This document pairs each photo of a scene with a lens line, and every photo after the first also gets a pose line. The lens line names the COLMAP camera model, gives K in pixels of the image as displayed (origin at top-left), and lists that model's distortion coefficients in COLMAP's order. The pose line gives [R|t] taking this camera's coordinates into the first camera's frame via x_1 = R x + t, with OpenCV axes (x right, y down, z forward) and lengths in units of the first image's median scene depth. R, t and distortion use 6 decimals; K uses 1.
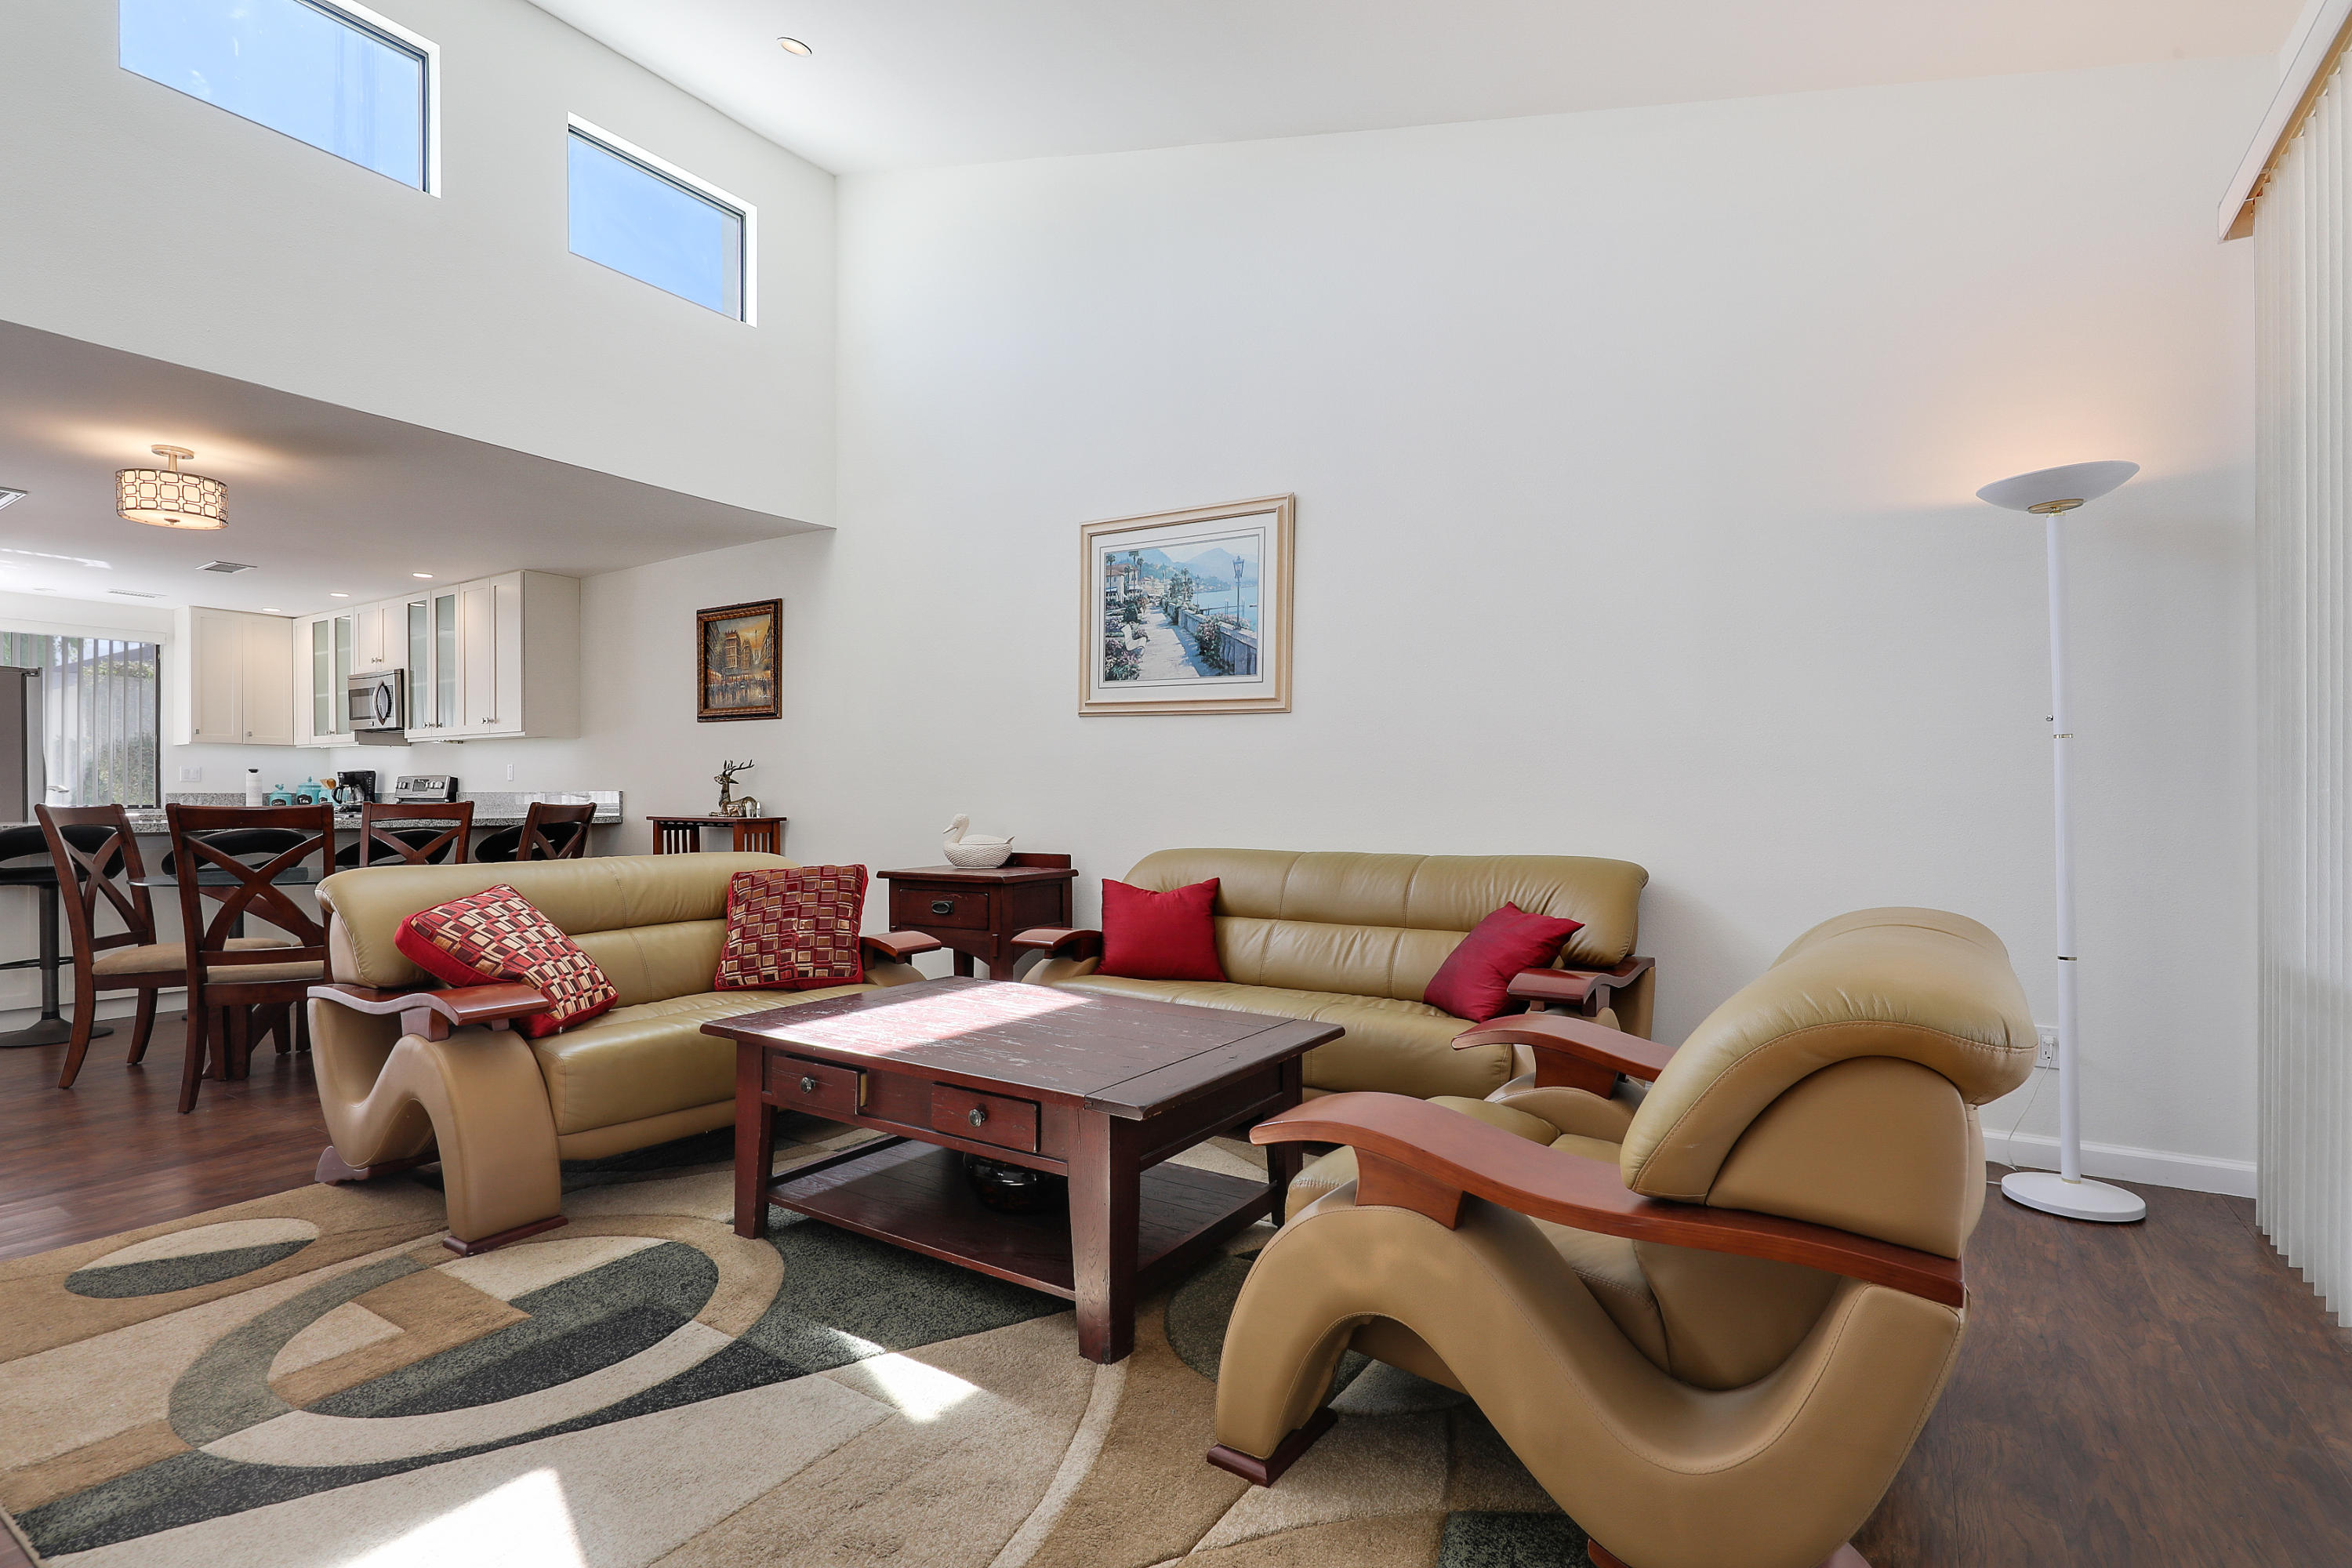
lens RADIAL K [[1104.0, 0, 1198.7], [0, 1104.0, 784.7], [0, 0, 1]] dist [0.001520, 0.000368]
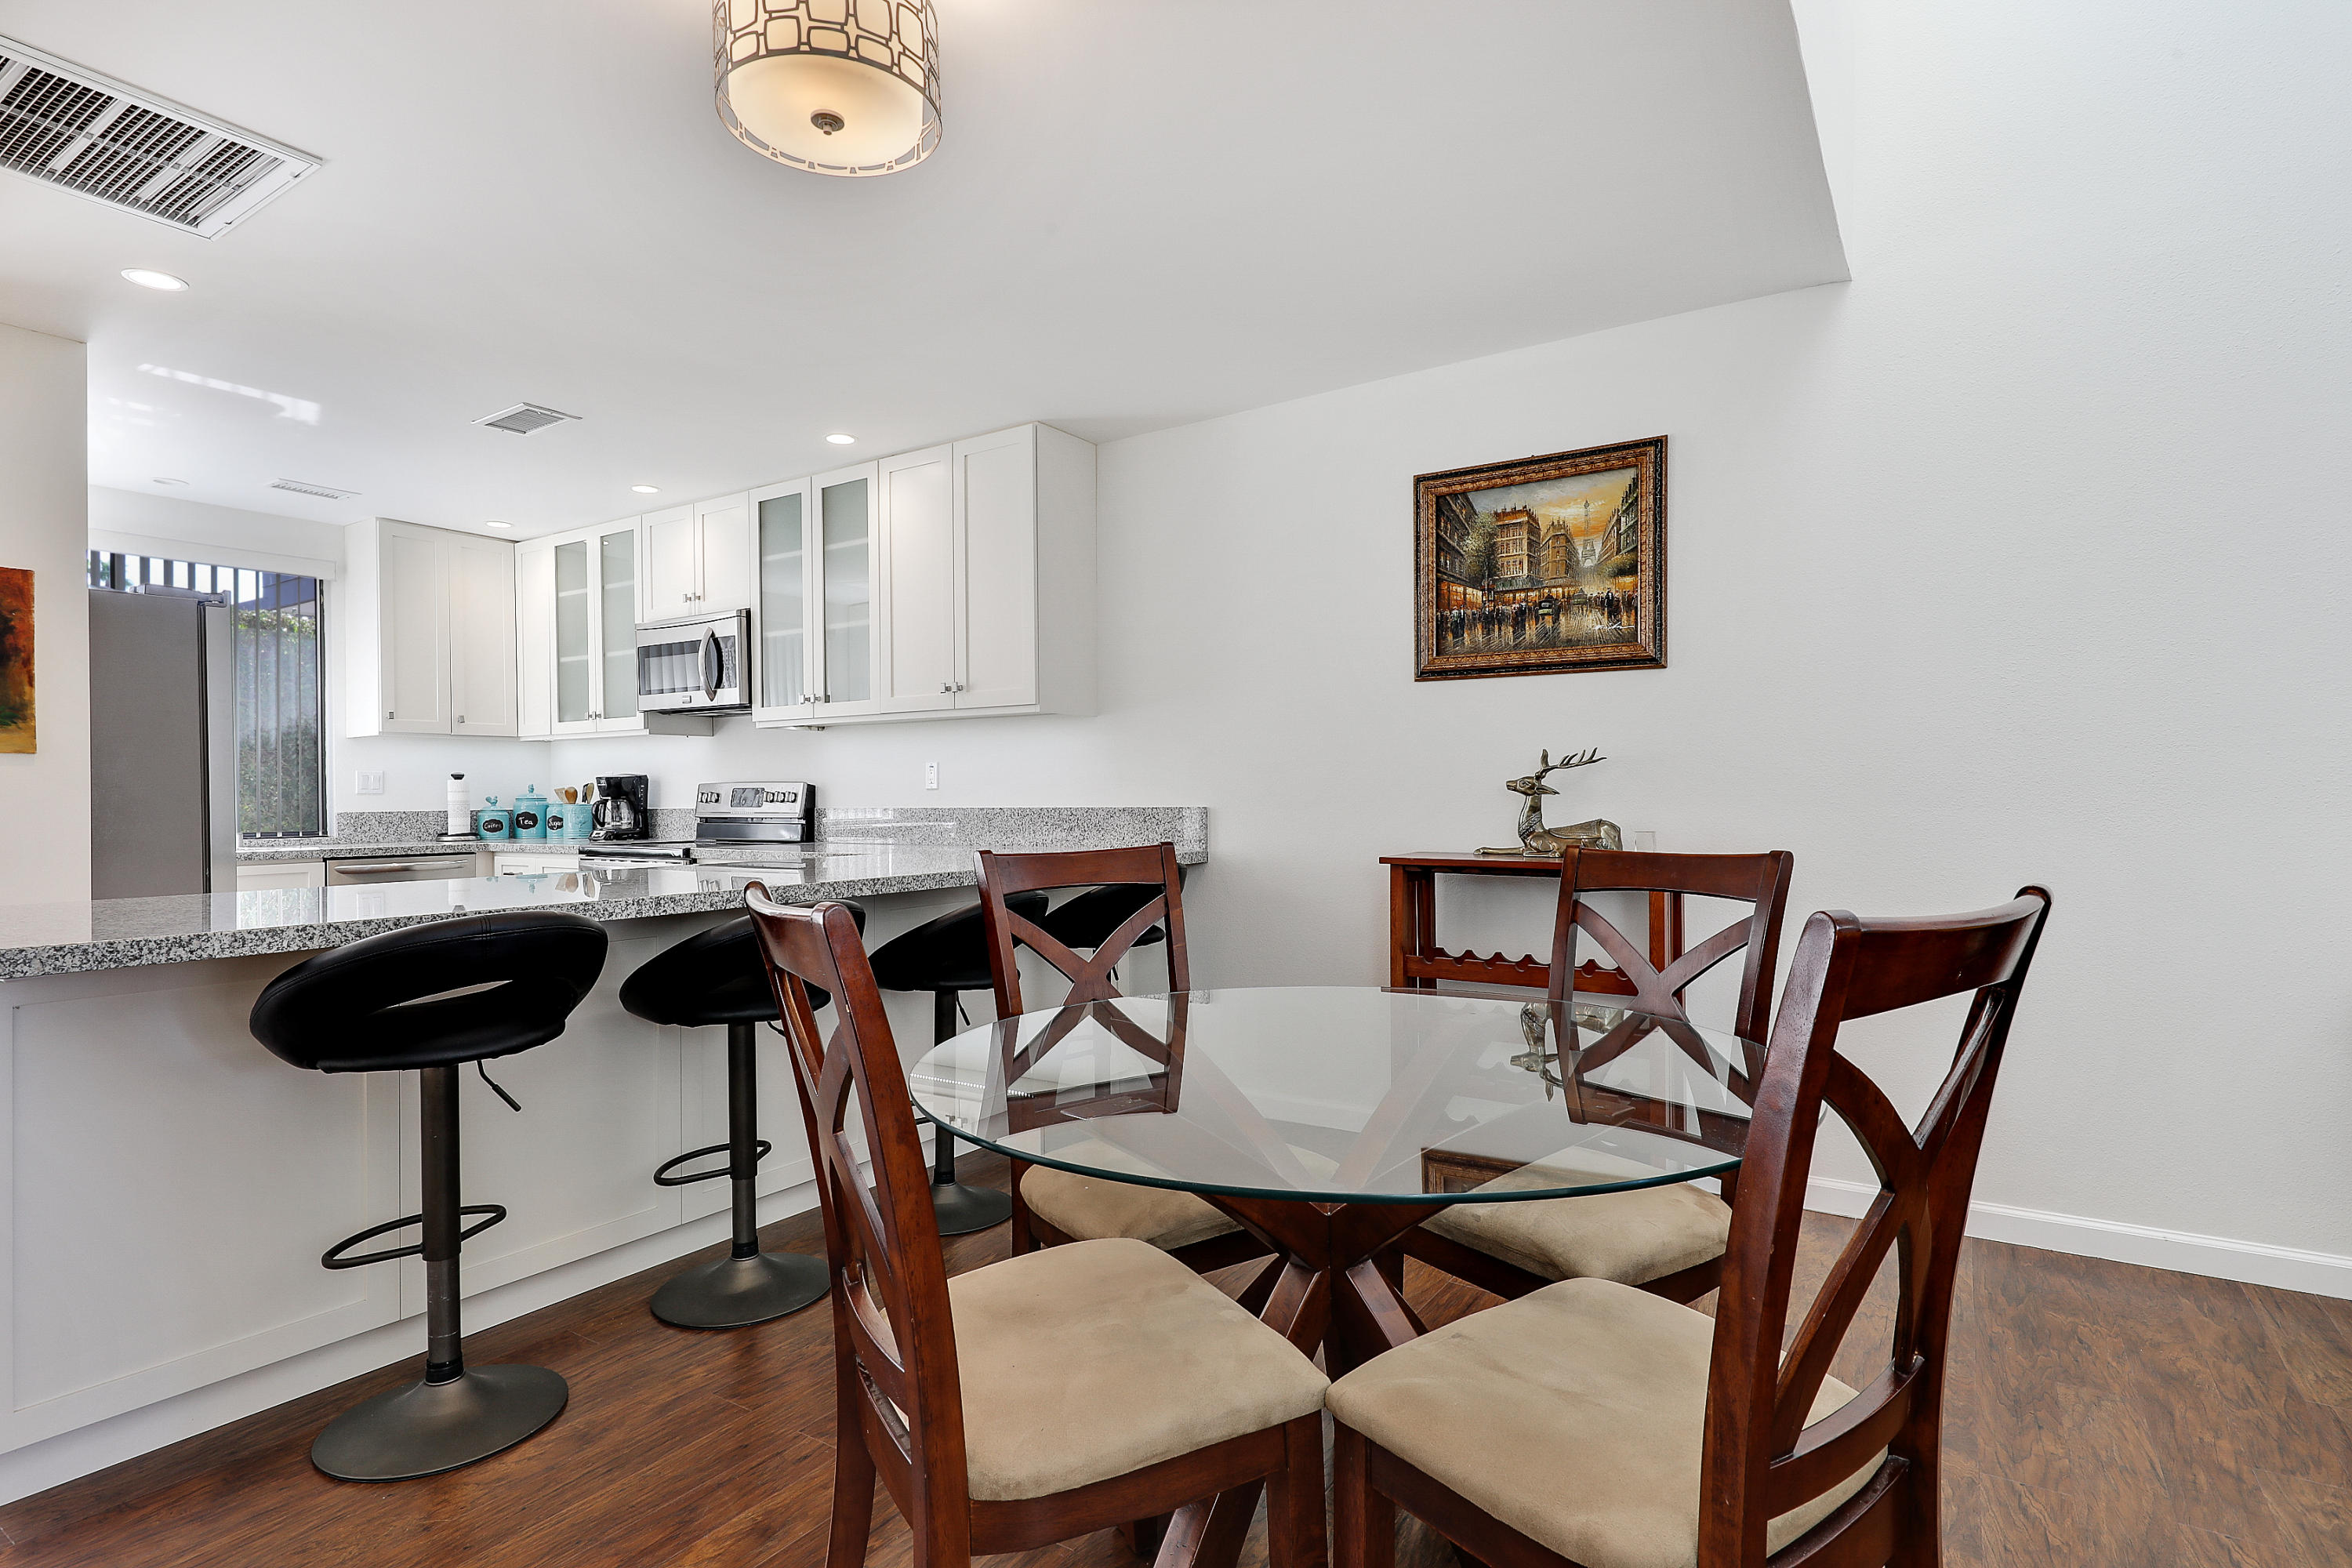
lens RADIAL K [[1174.3, 0, 1183.4], [0, 1174.3, 784.7], [0, 0, 1]] dist [0.010283, -0.001915]
pose [[0.999875, -0.008283, -0.013482, -0.723906], [0.008307, 0.999964, 0.001759, -0.009457], [0.013466, -0.001871, 0.999908, 0.537236]]
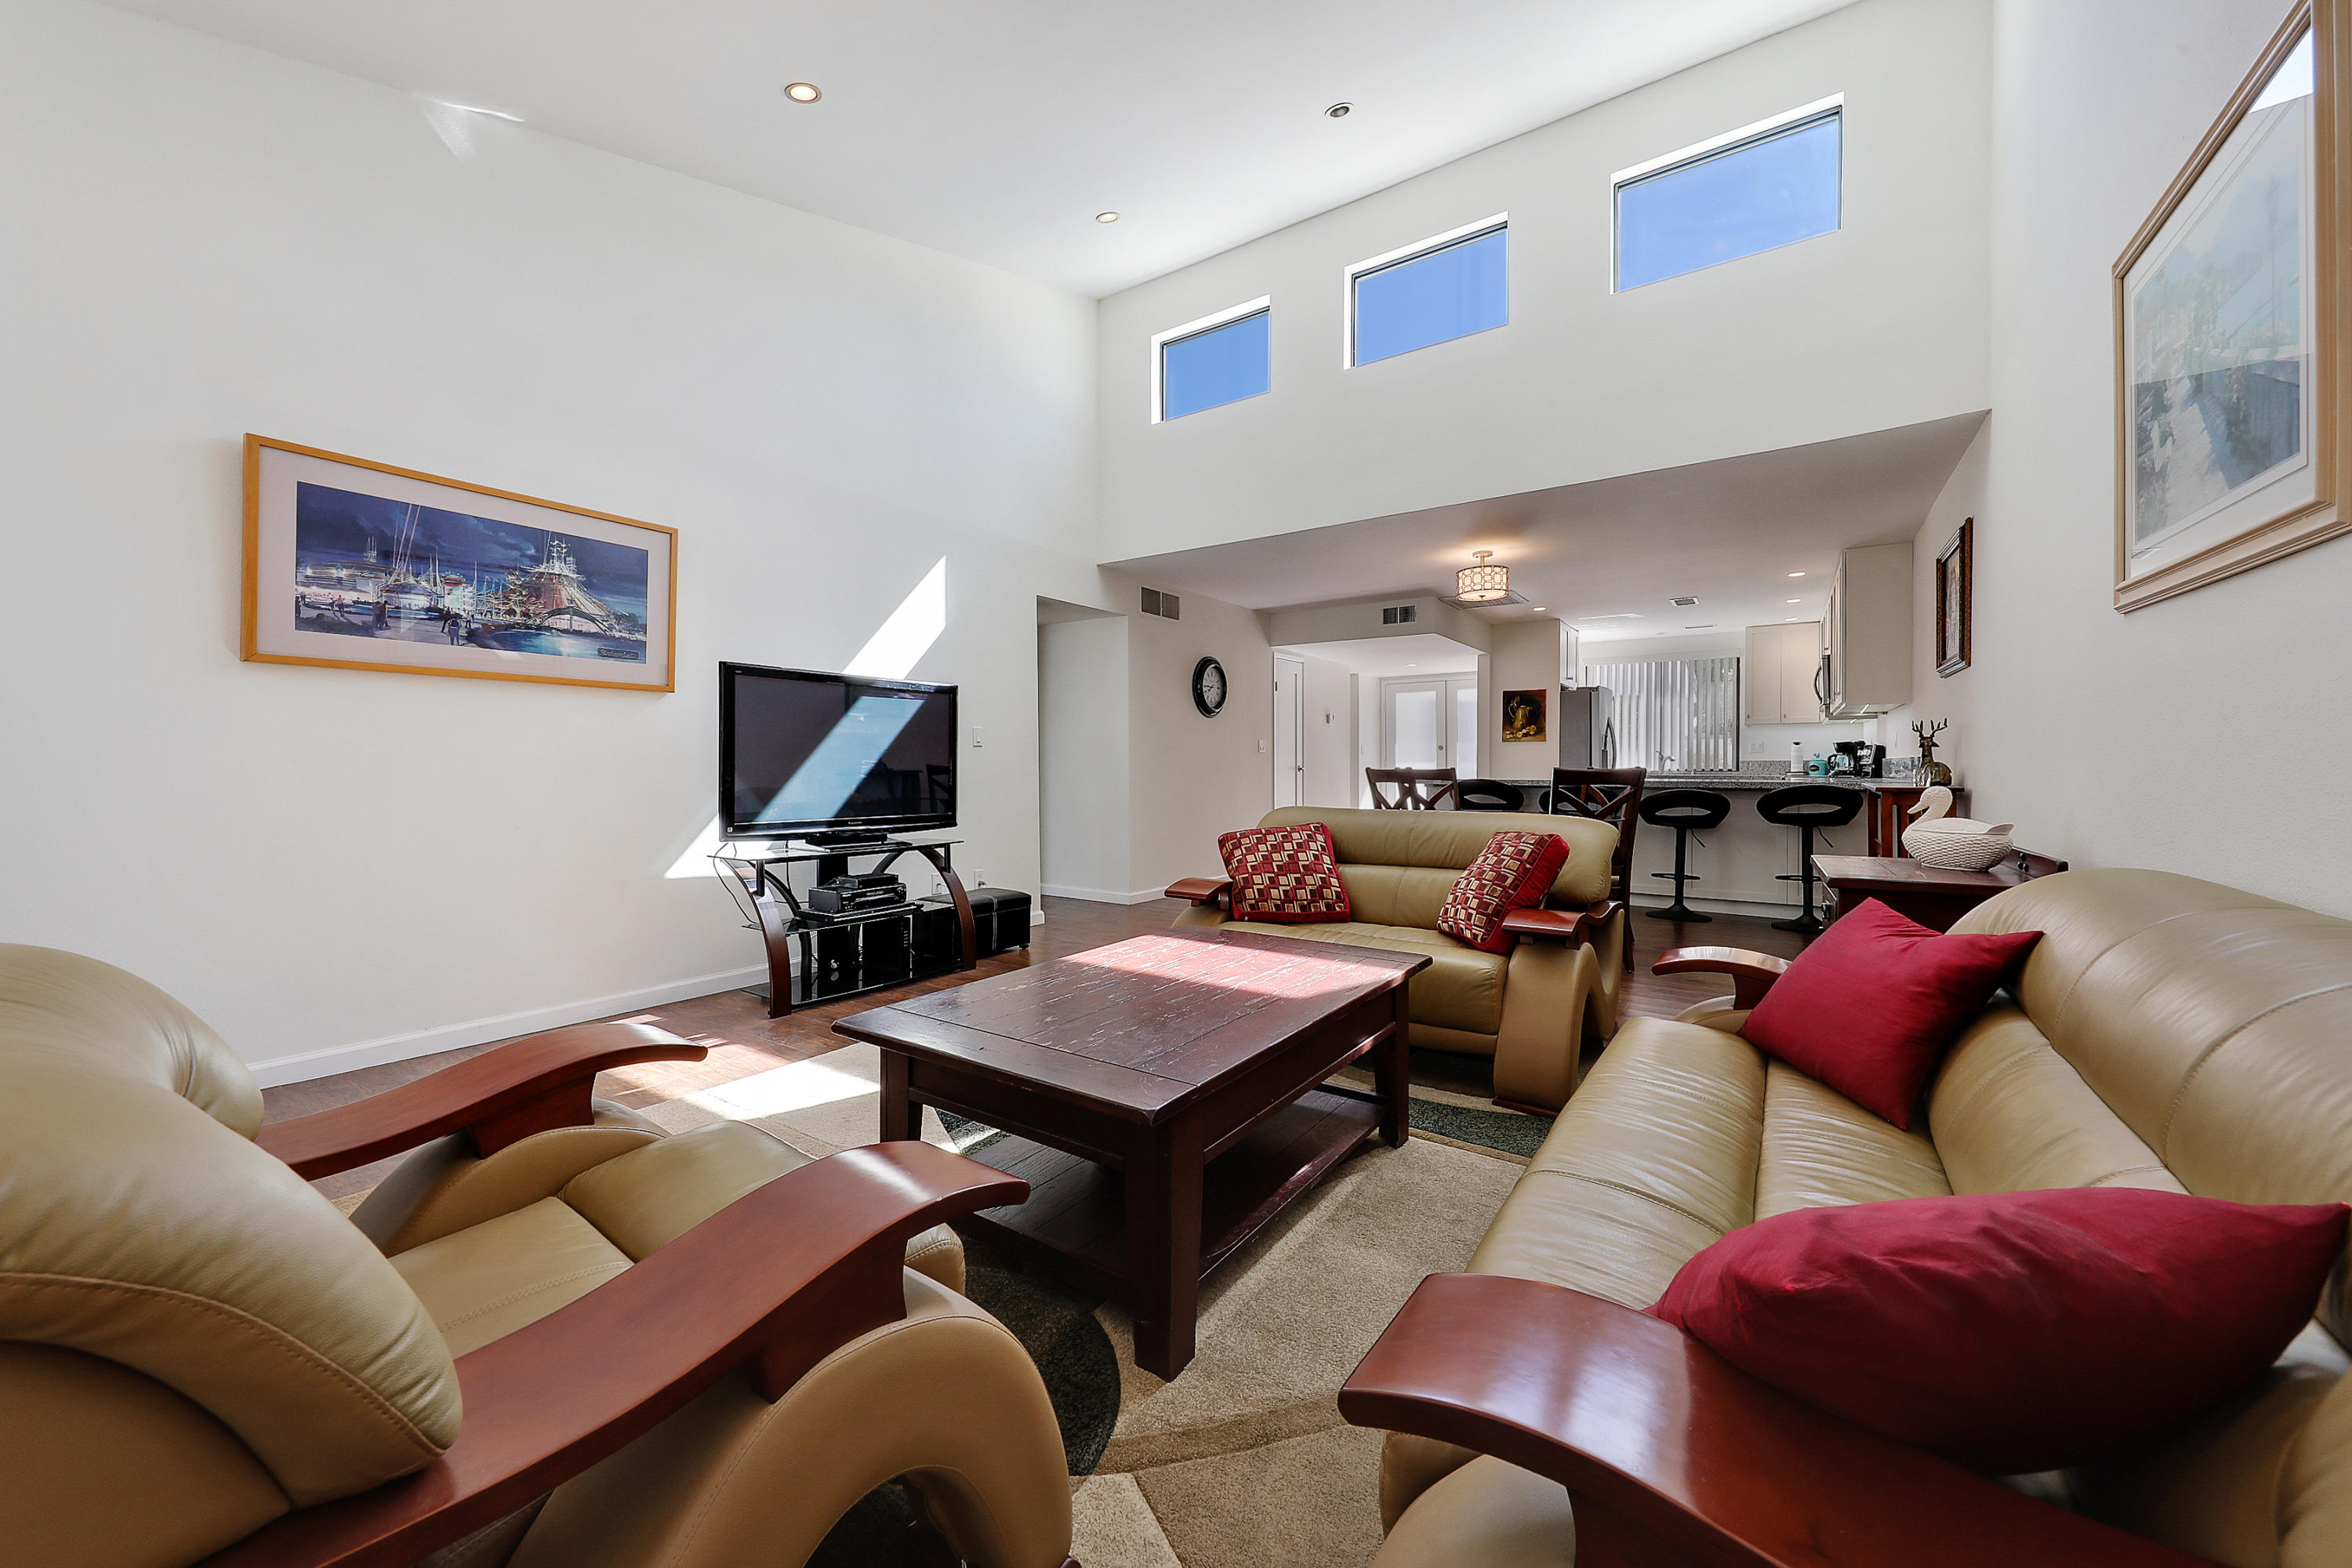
lens RADIAL K [[868.7, 0, 1191.9], [0, 868.7, 776.0], [0, 0, 1]] dist [0.003379, 0.000052]
pose [[-0.030742, 0.011871, -0.999457, 0.341764], [0.013687, 0.999841, 0.011454, 0.007888], [0.999434, -0.013327, -0.030900, 0.547818]]
